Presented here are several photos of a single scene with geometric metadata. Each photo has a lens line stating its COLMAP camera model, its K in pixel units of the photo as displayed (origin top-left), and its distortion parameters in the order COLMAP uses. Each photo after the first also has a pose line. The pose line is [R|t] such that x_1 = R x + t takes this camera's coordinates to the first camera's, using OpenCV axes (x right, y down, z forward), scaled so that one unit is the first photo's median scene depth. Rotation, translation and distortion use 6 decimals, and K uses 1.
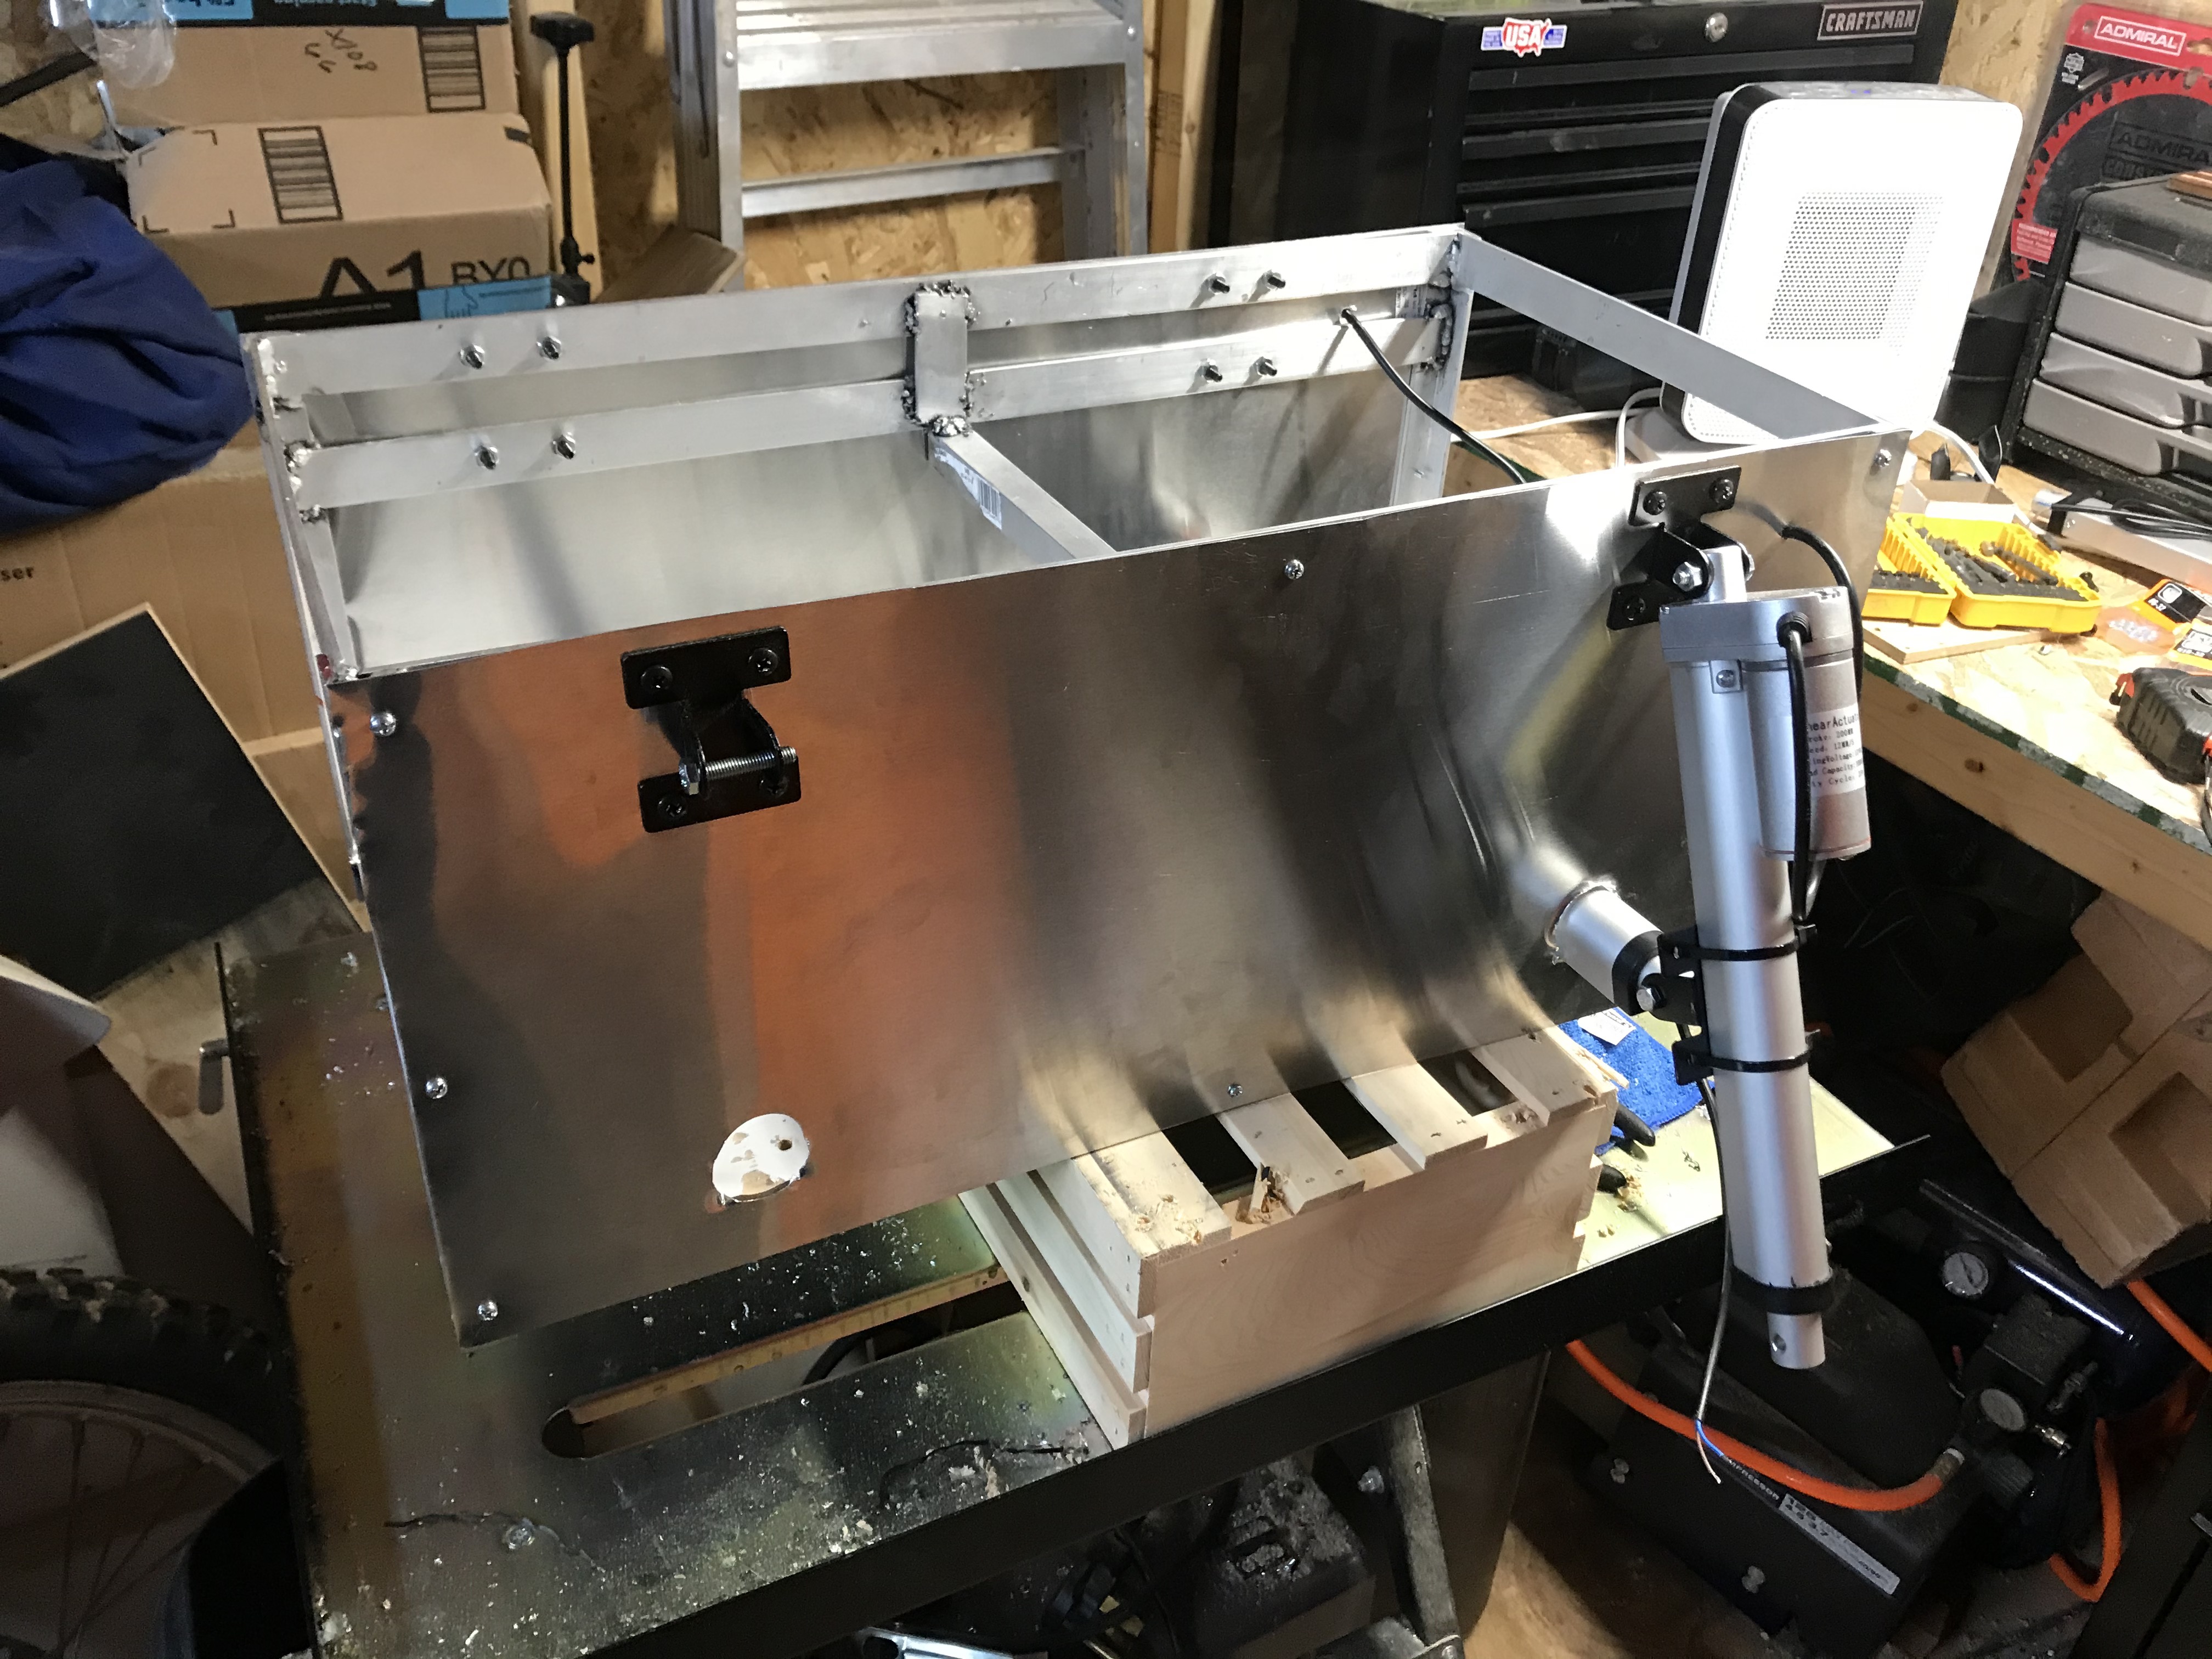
lens RADIAL K [[1820.5, 0, 1106.0], [0, 1820.5, 829.5], [0, 0, 1]] dist [0.045390, -0.060249]
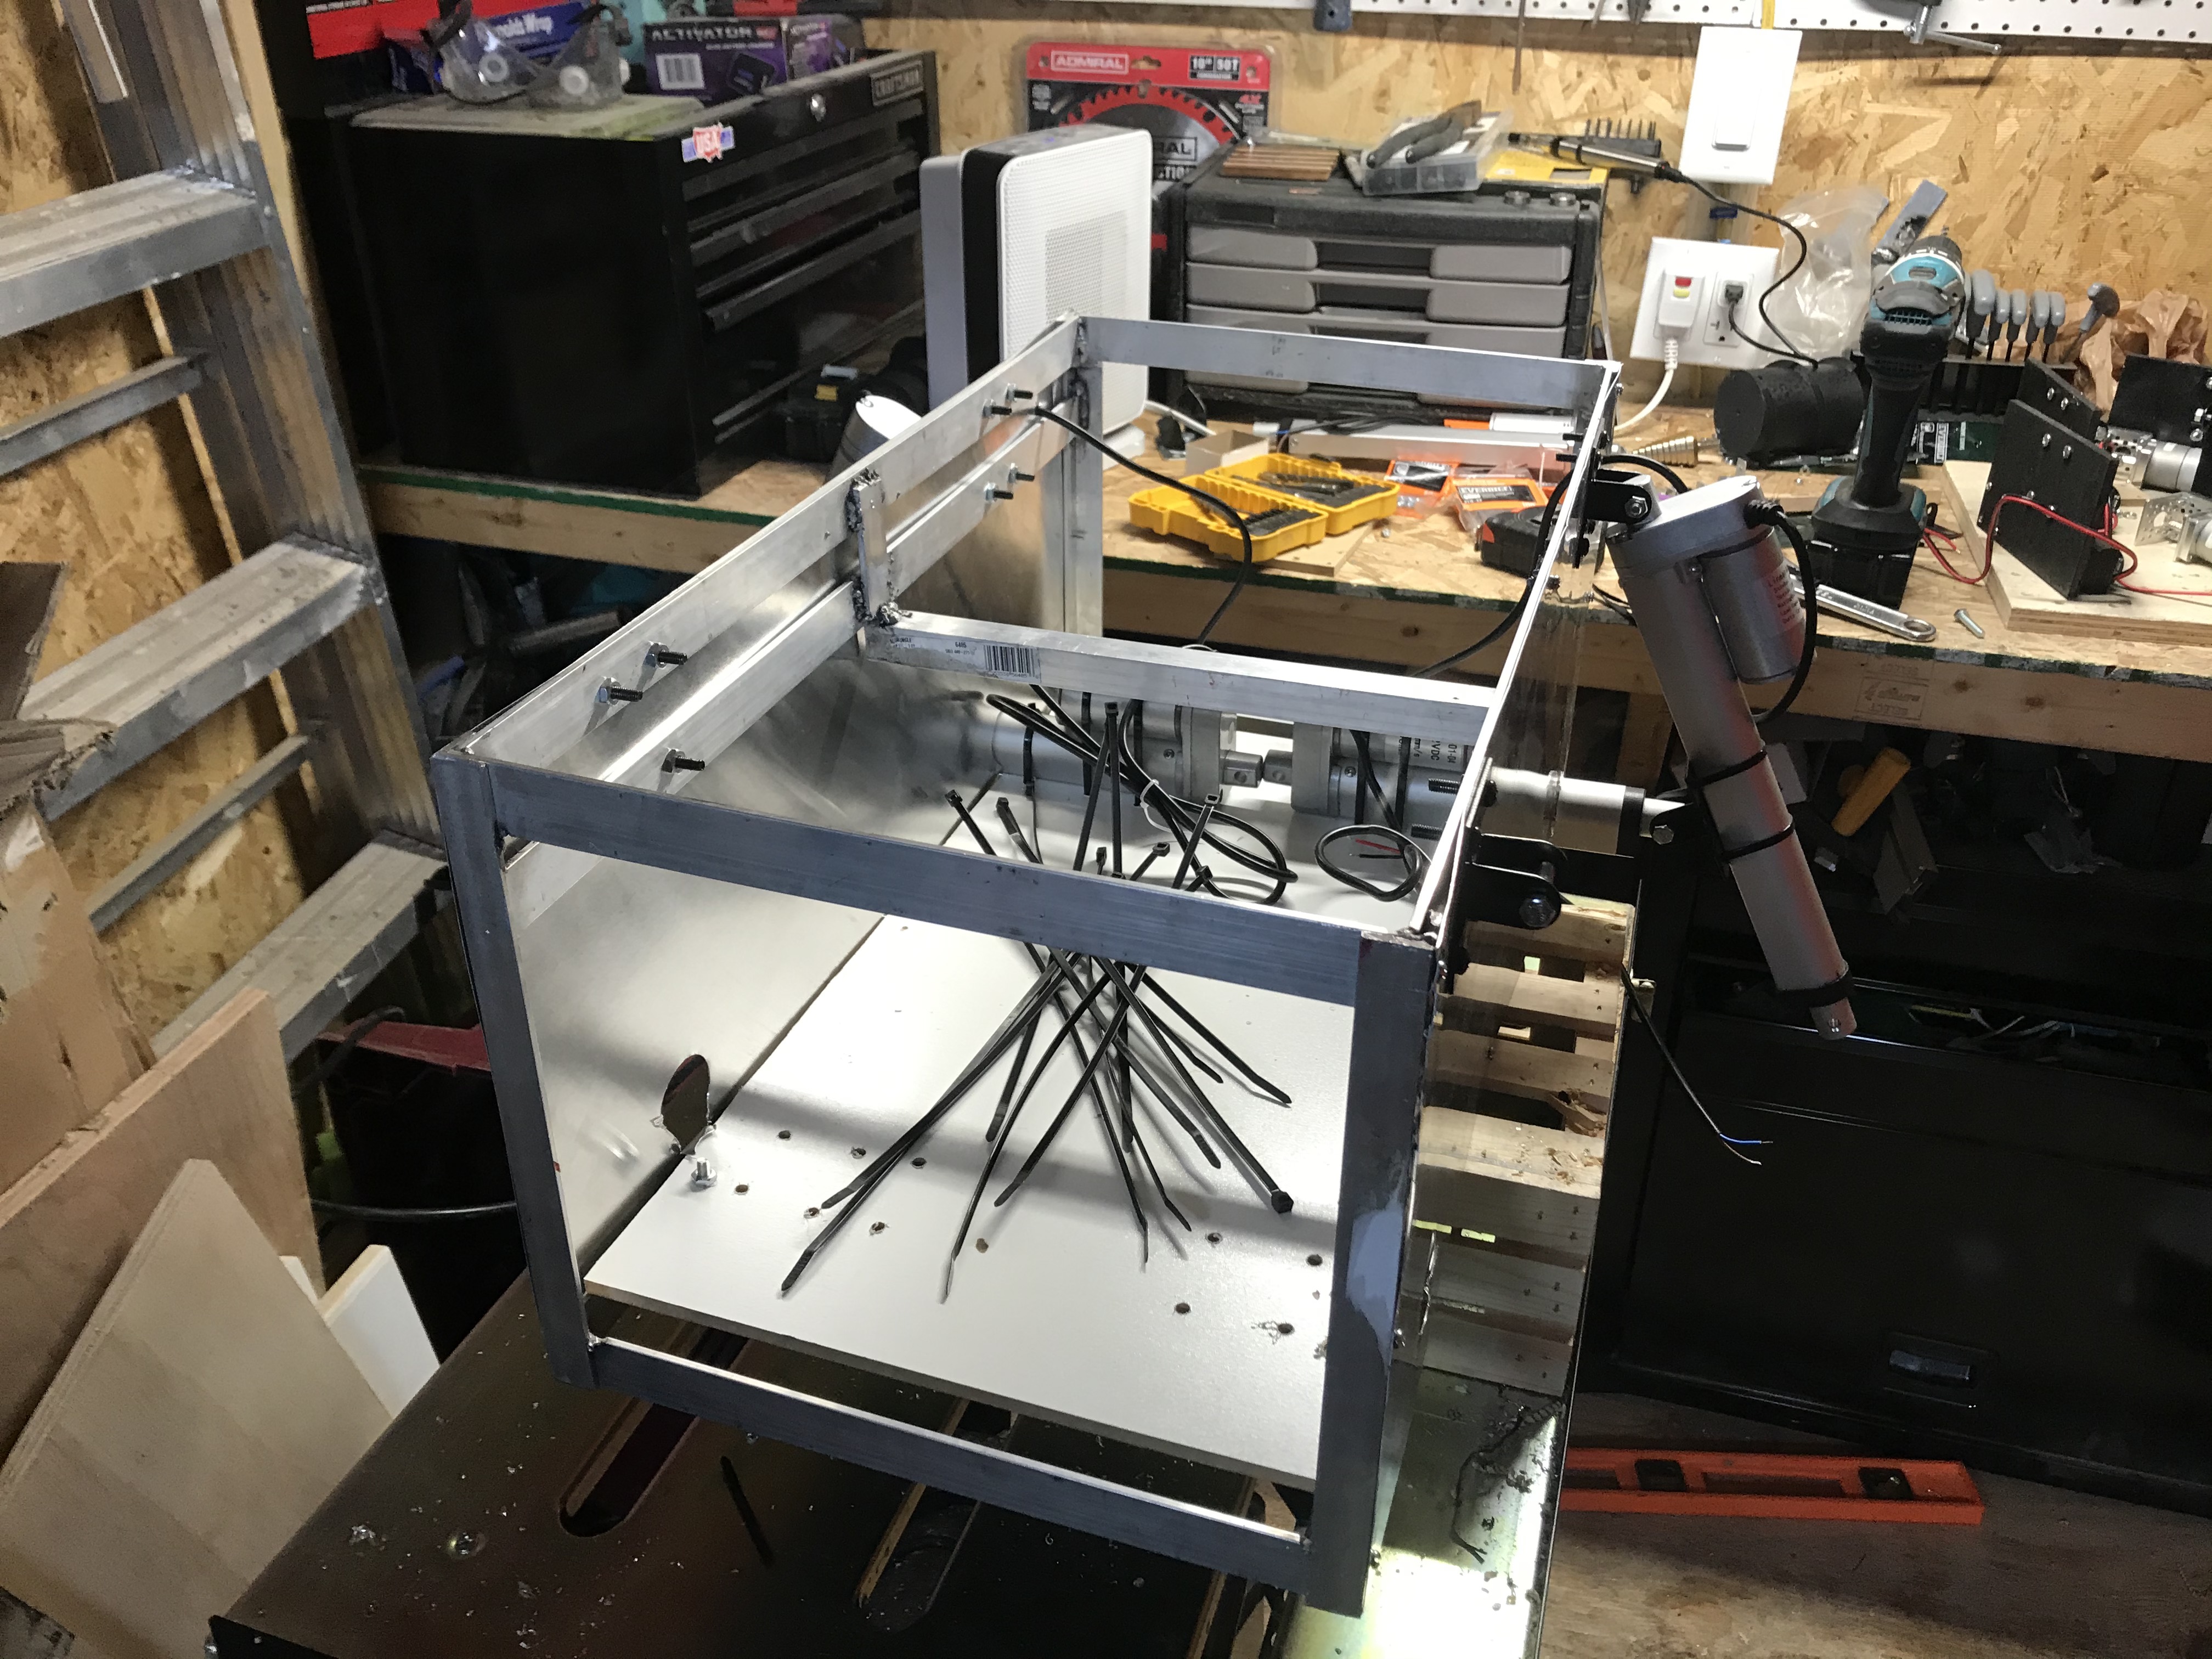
lens RADIAL K [[1820.5, 0, 1106.0], [0, 1820.5, 829.5], [0, 0, 1]] dist [0.045390, -0.060249]
pose [[0.697188, -0.387342, 0.603237, -0.381679], [0.405823, 0.906902, 0.113300, -0.110028], [-0.590962, 0.165816, 0.789474, 0.124254]]
